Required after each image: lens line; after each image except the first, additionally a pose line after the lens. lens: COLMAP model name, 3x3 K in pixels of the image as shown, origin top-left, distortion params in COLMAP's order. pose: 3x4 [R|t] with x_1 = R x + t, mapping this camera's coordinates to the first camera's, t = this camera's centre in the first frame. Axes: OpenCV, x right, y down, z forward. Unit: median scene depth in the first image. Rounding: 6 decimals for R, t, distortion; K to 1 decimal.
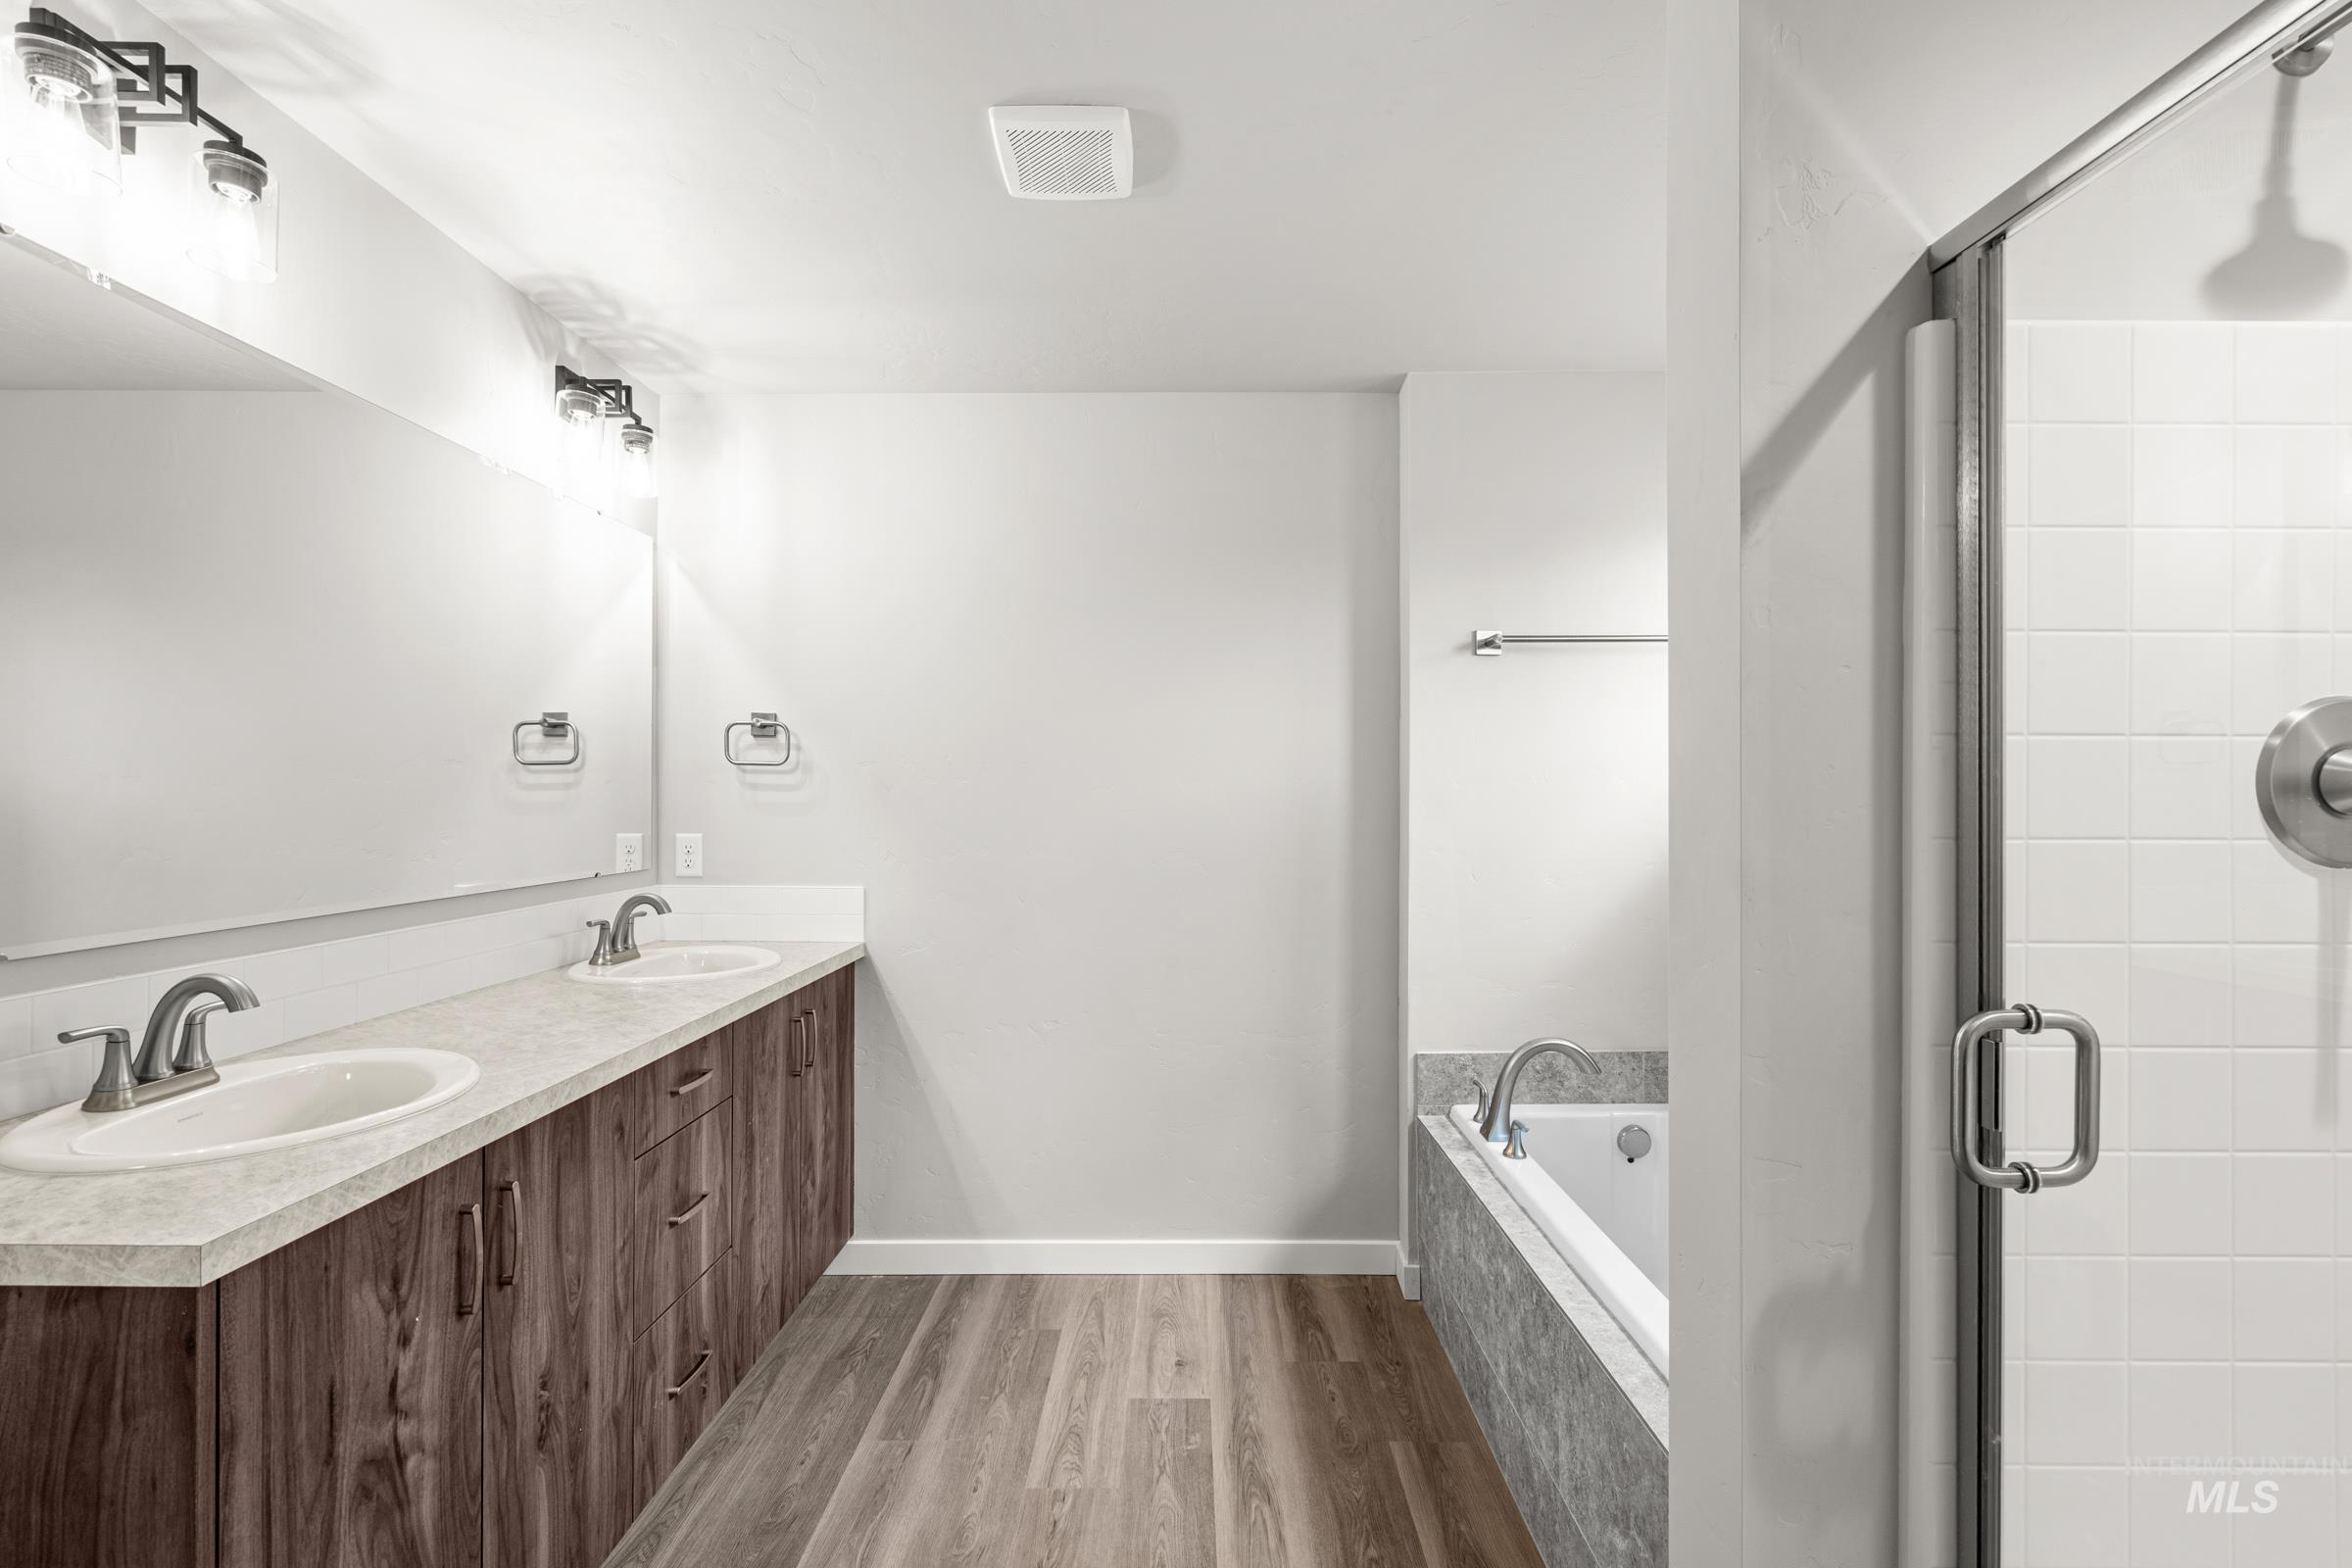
lens RADIAL K [[1021.9, 0, 1178.3], [0, 1021.9, 789.2], [0, 0, 1]] dist [-0.002969, 0.000781]
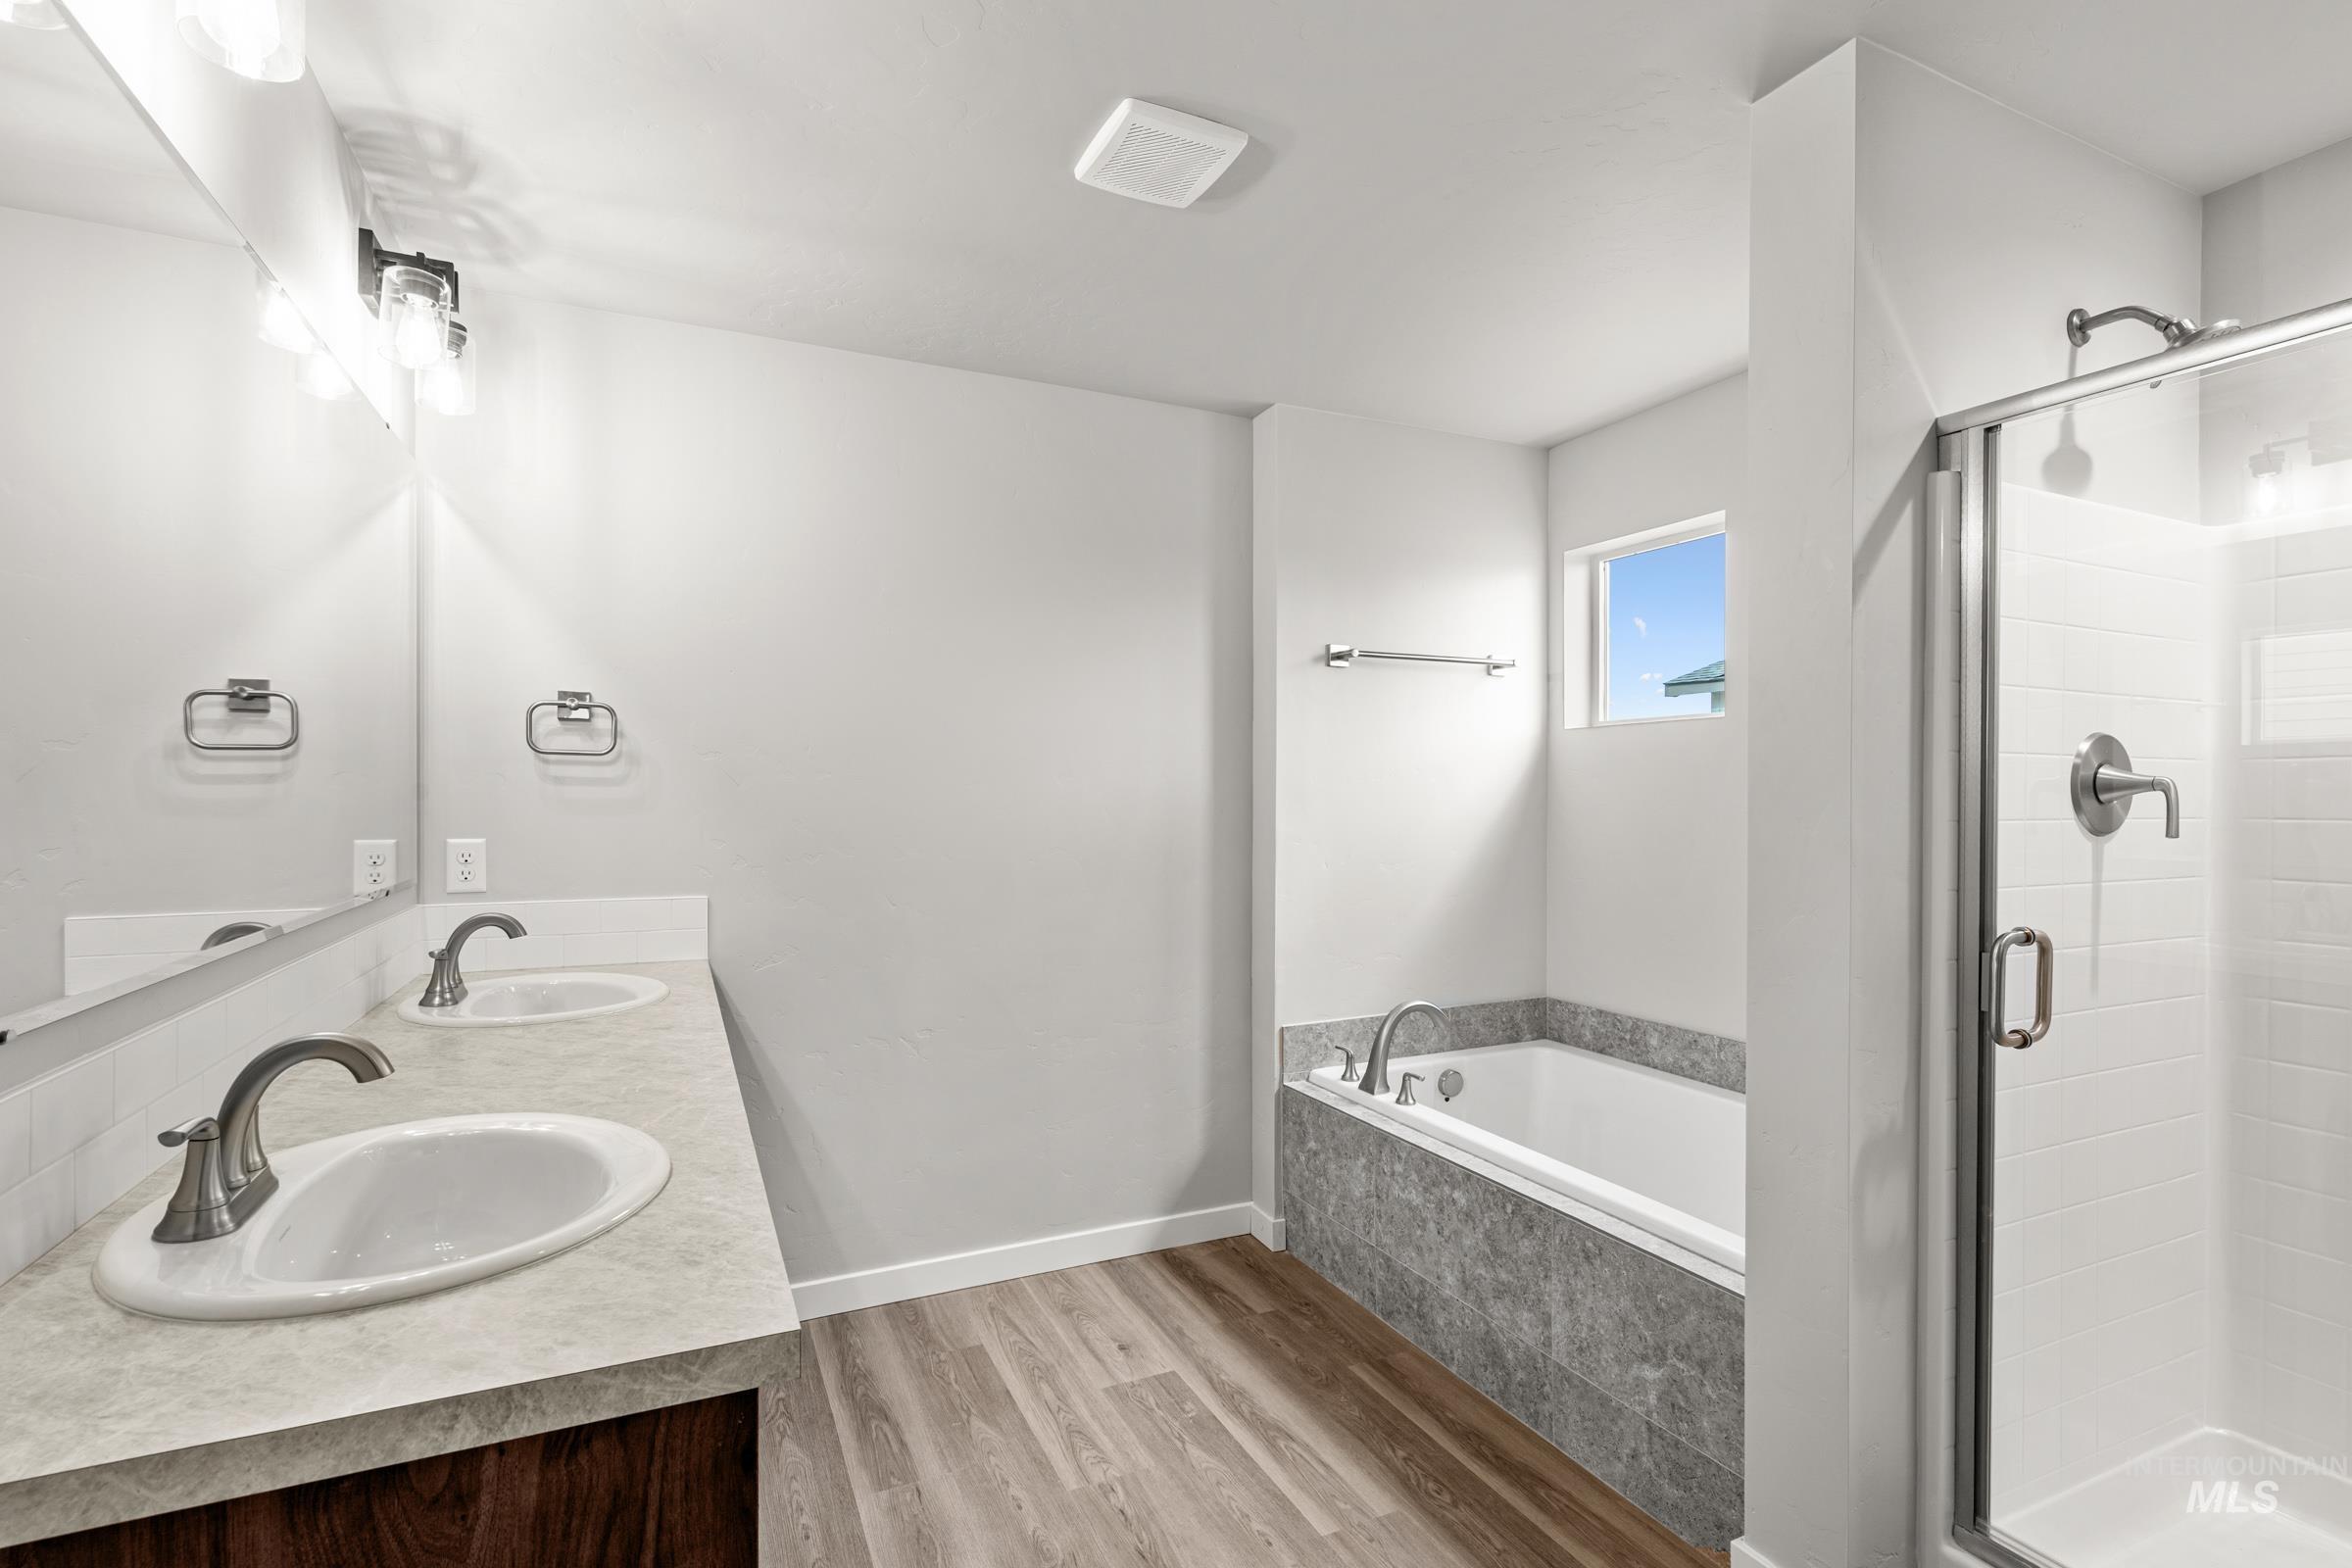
lens RADIAL K [[1021.9, 0, 1226.2], [0, 1021.9, 794.9], [0, 0, 1]] dist [-0.002969, 0.000781]
pose [[0.910742, -0.000499, 0.412975, -0.334313], [-0.003505, 0.999954, 0.008939, -0.000009], [-0.412961, -0.009589, 0.910698, 0.033019]]
